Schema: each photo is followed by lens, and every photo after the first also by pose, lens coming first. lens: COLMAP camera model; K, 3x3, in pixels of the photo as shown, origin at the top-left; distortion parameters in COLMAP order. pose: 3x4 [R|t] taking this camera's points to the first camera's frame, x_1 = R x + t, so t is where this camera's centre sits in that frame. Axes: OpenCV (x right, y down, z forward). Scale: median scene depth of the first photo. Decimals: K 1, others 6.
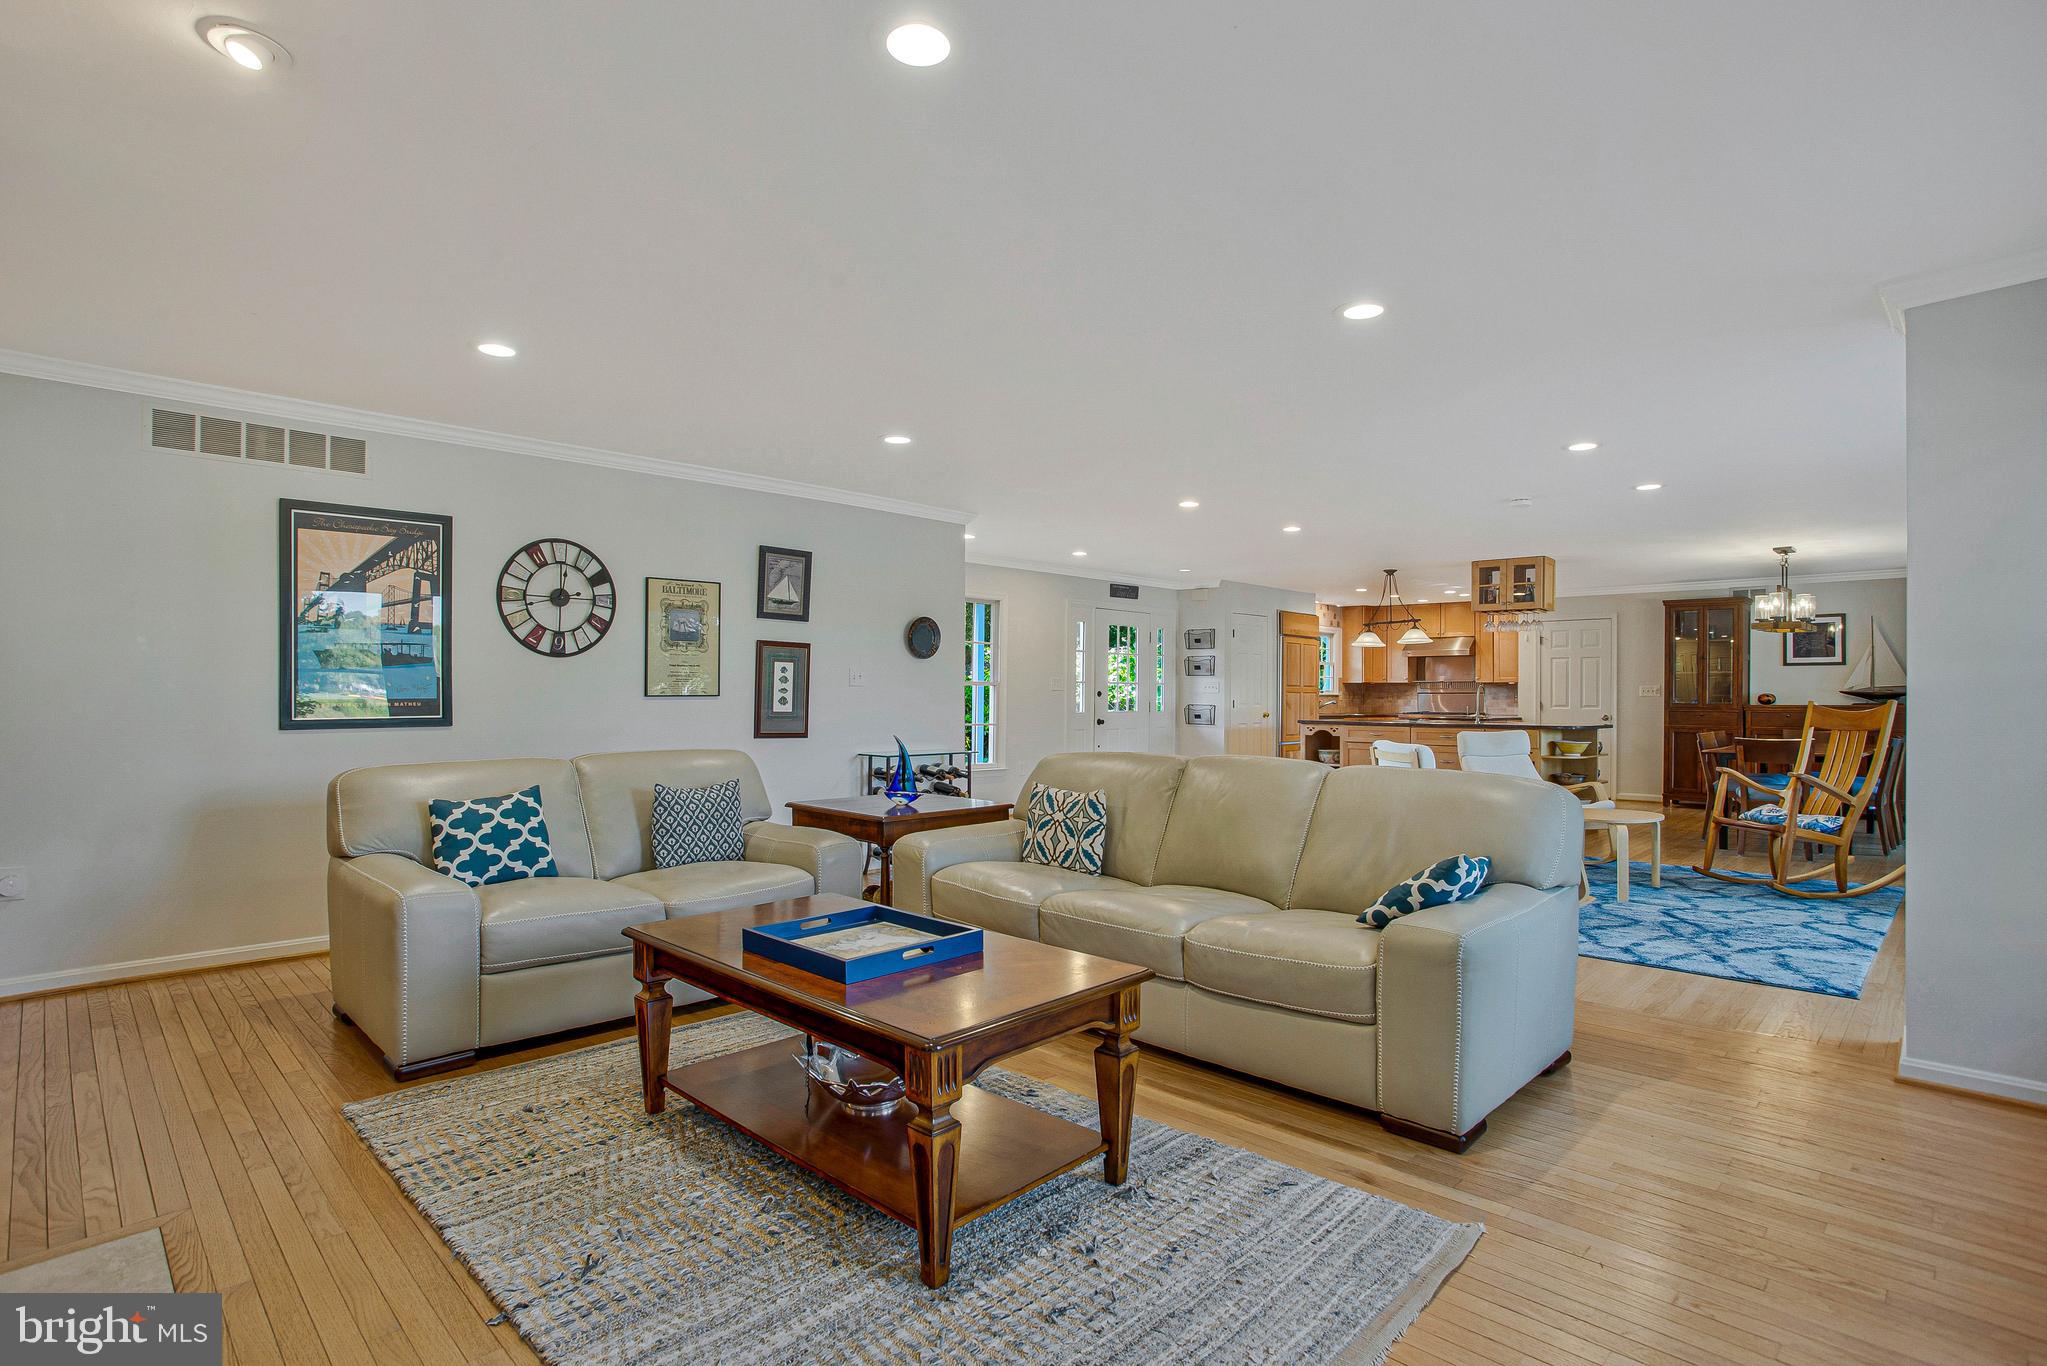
lens RADIAL K [[1021.3, 0, 1020.0], [0, 1021.3, 702.3], [0, 0, 1]] dist [-0.055389, 0.026031]
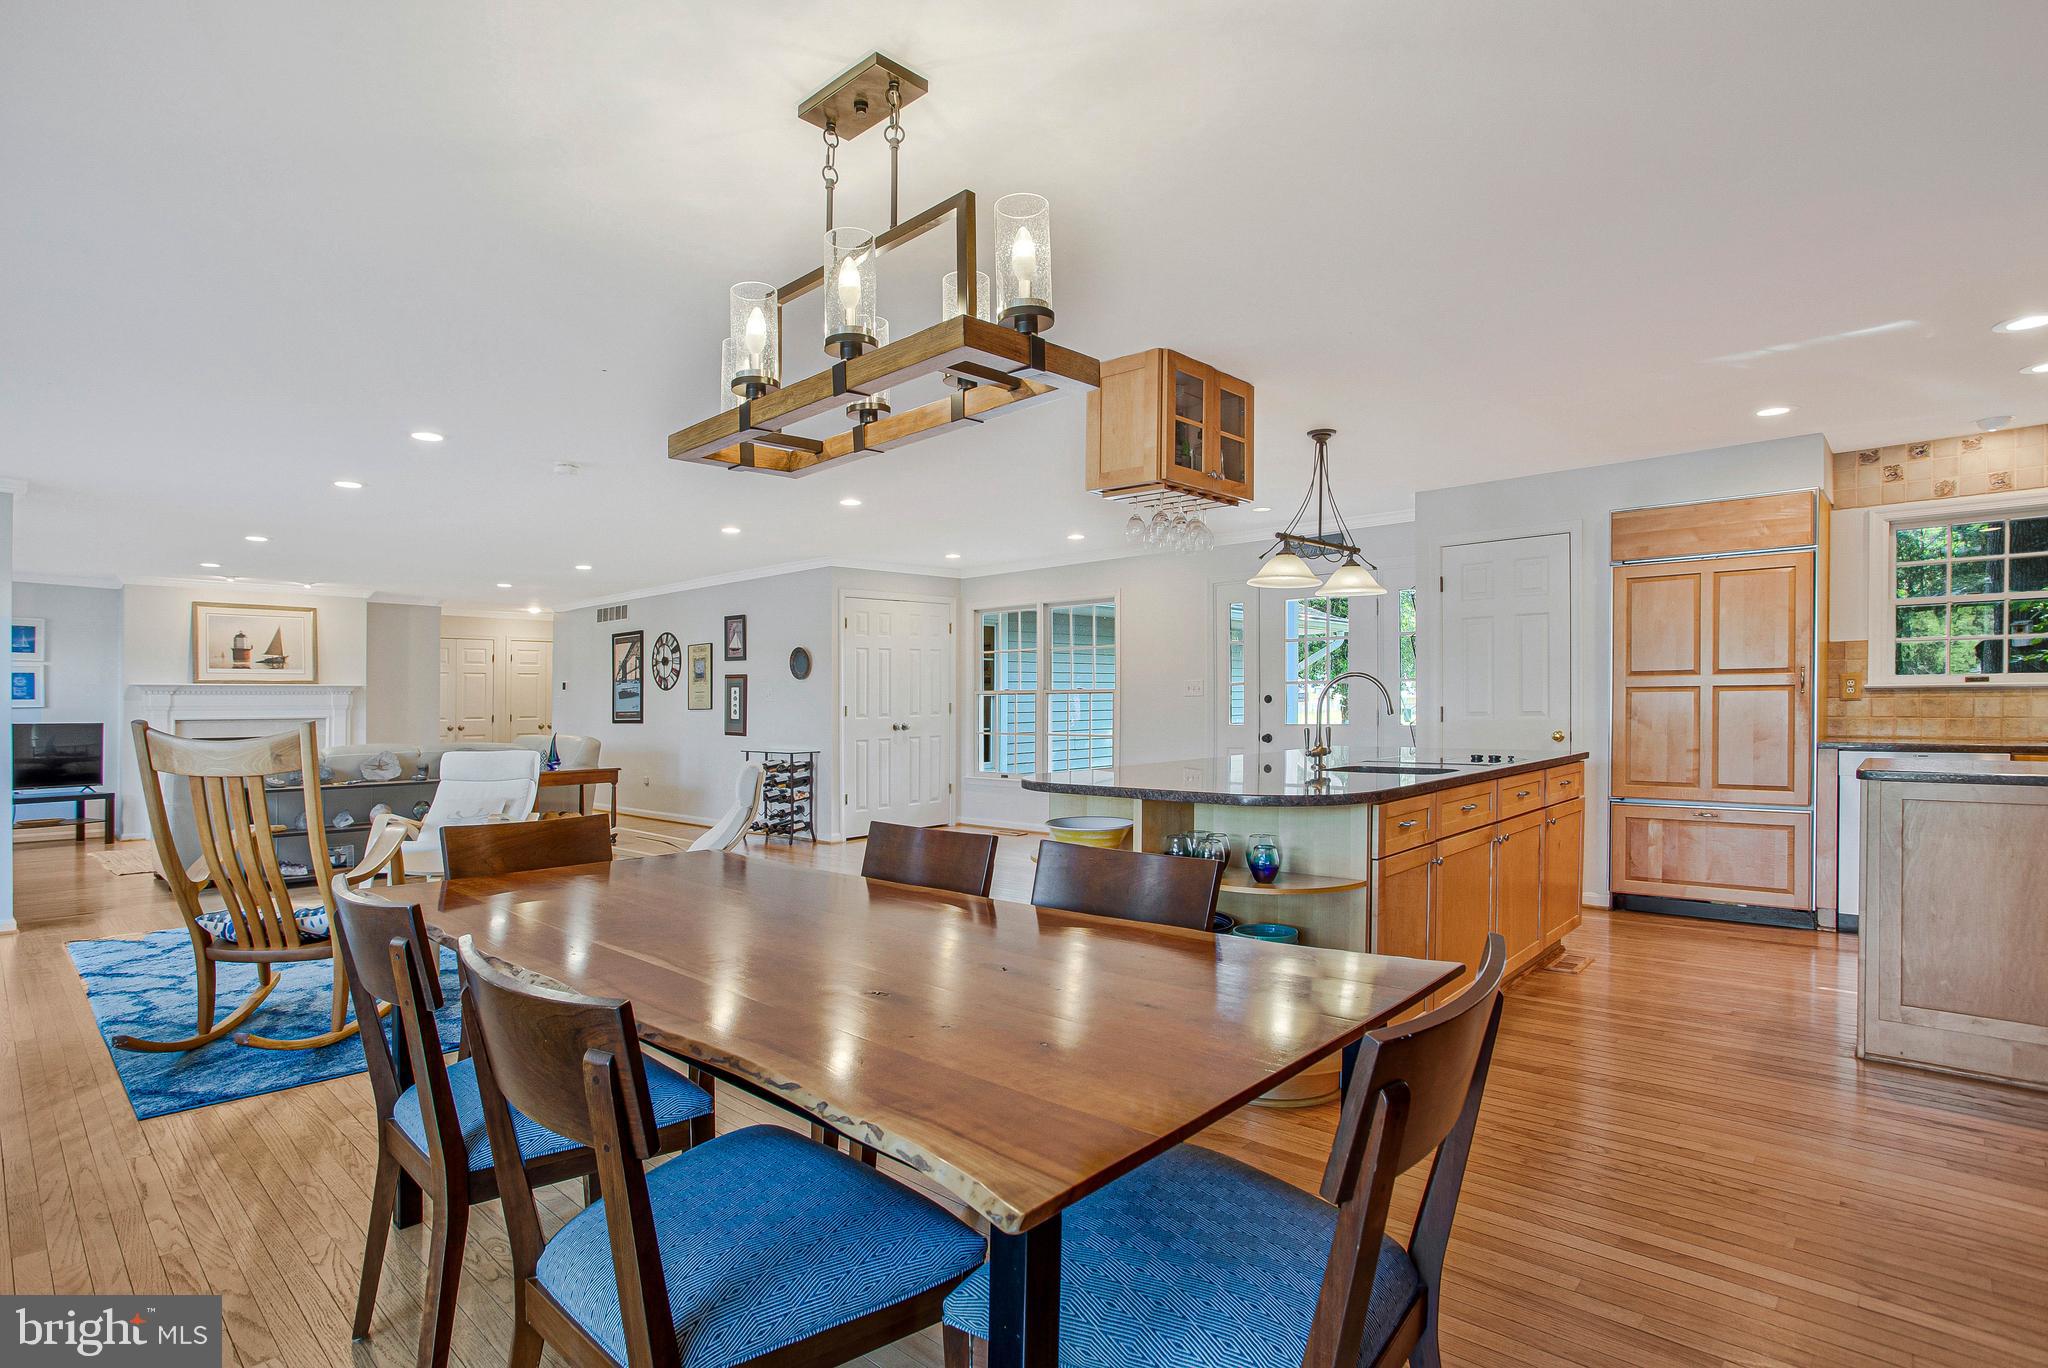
lens RADIAL K [[1001.4, 0, 1024.0], [0, 1001.4, 684.0], [0, 0, 1]] dist [-0.051519, 0.020140]
pose [[0.032849, -0.011312, -0.999396, 0.822896], [0.014349, 0.999838, -0.010845, -0.013212], [0.999357, -0.013984, 0.033006, 0.864455]]
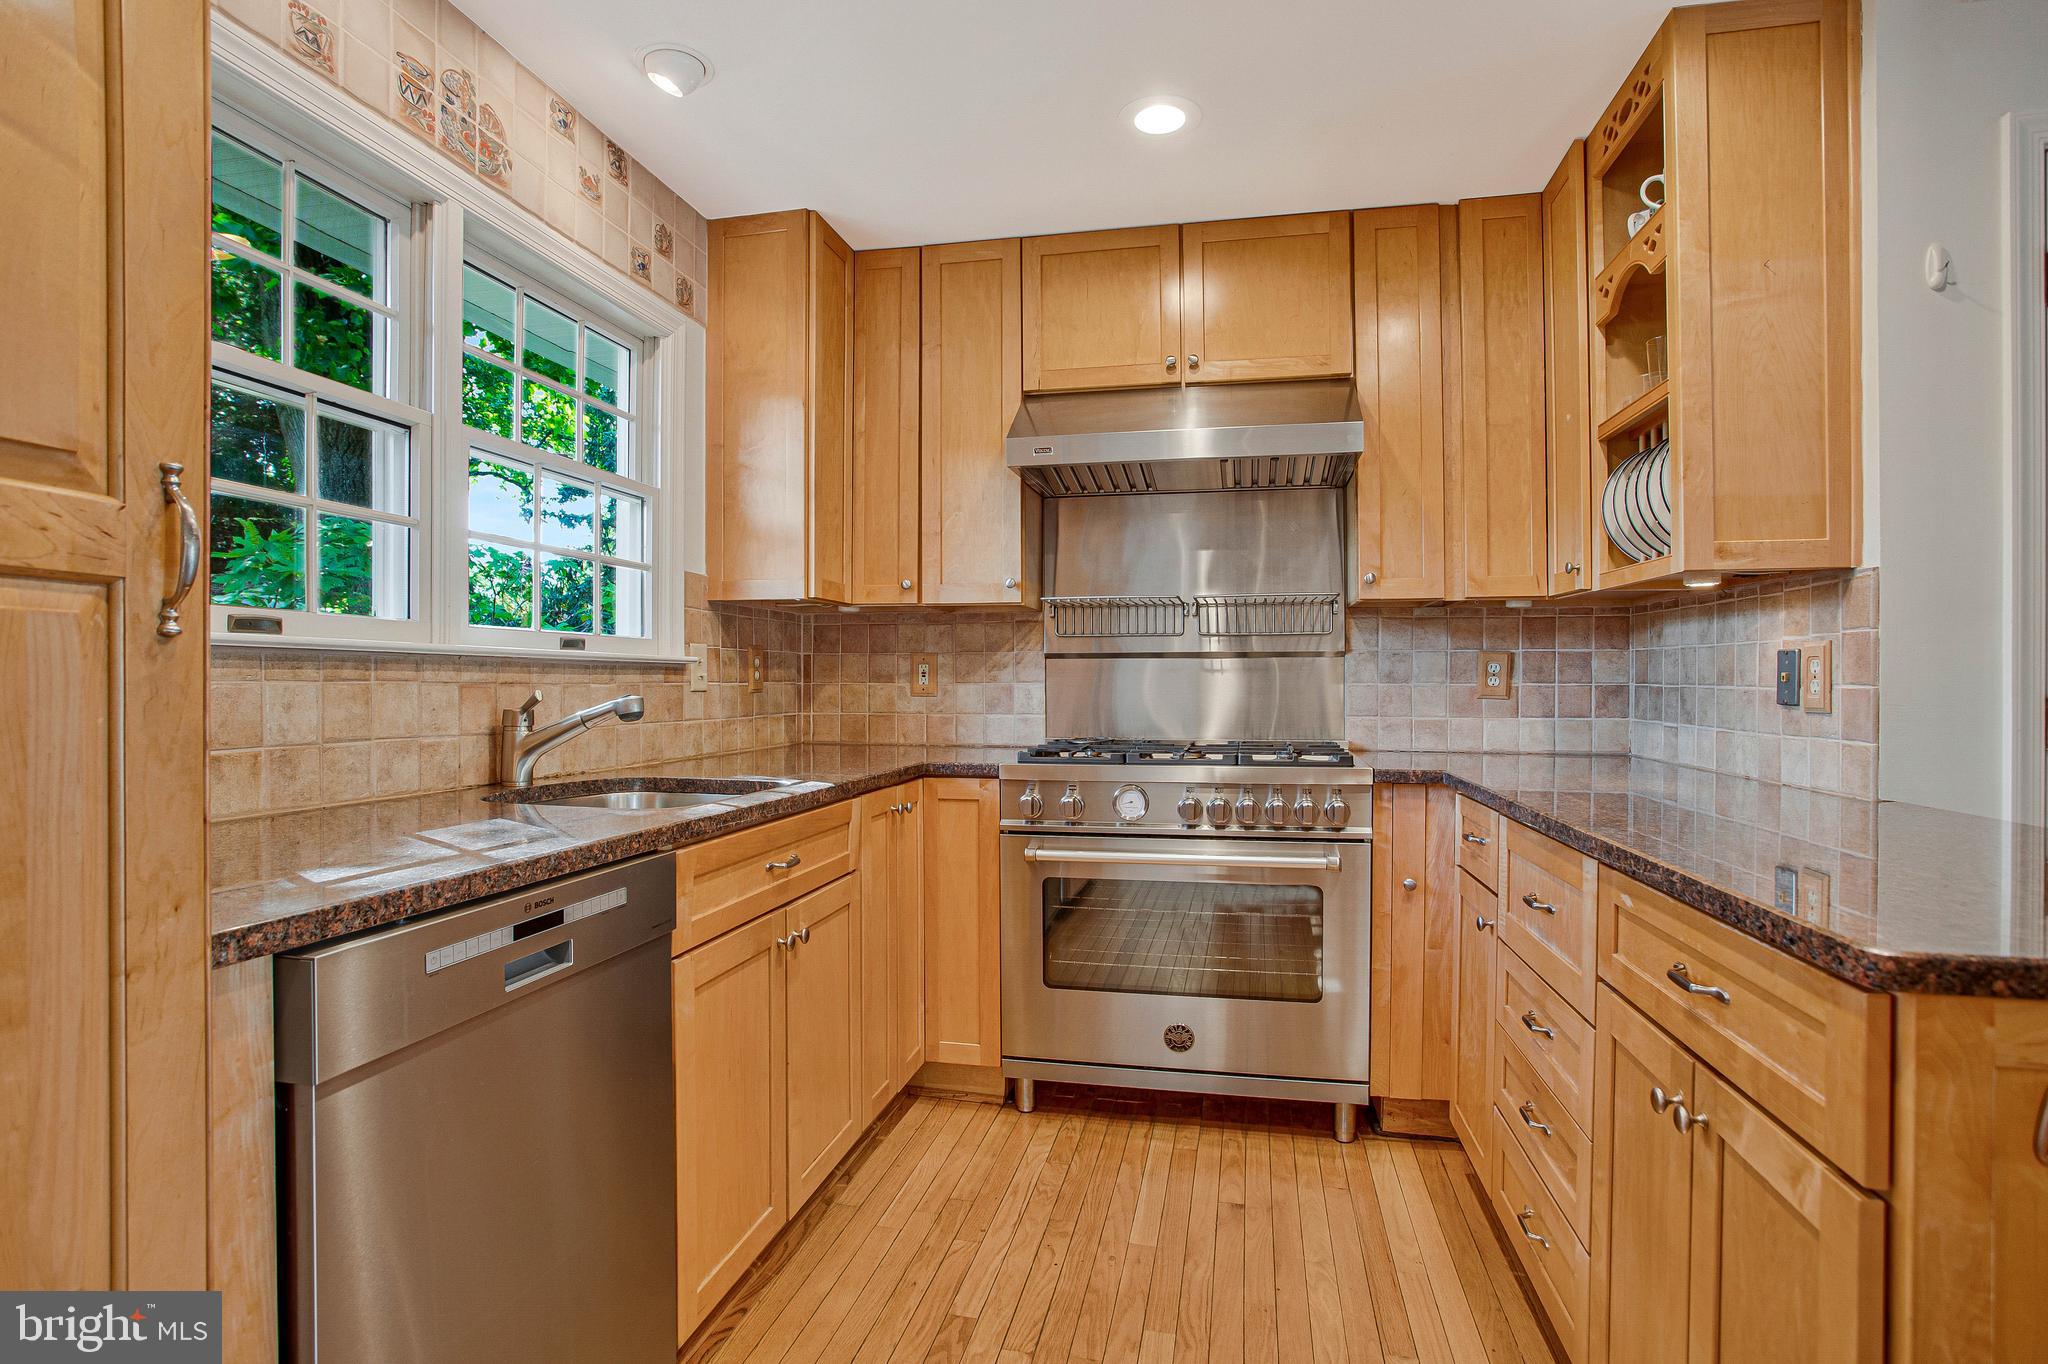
lens RADIAL K [[1001.4, 0, 1024.0], [0, 1001.4, 682.0], [0, 0, 1]] dist [-0.051519, 0.020140]
pose [[0.846992, -0.004531, 0.531587, 0.384541], [0.005806, 0.999983, -0.000728, -0.004320], [-0.531574, 0.003703, 0.847003, 1.157556]]
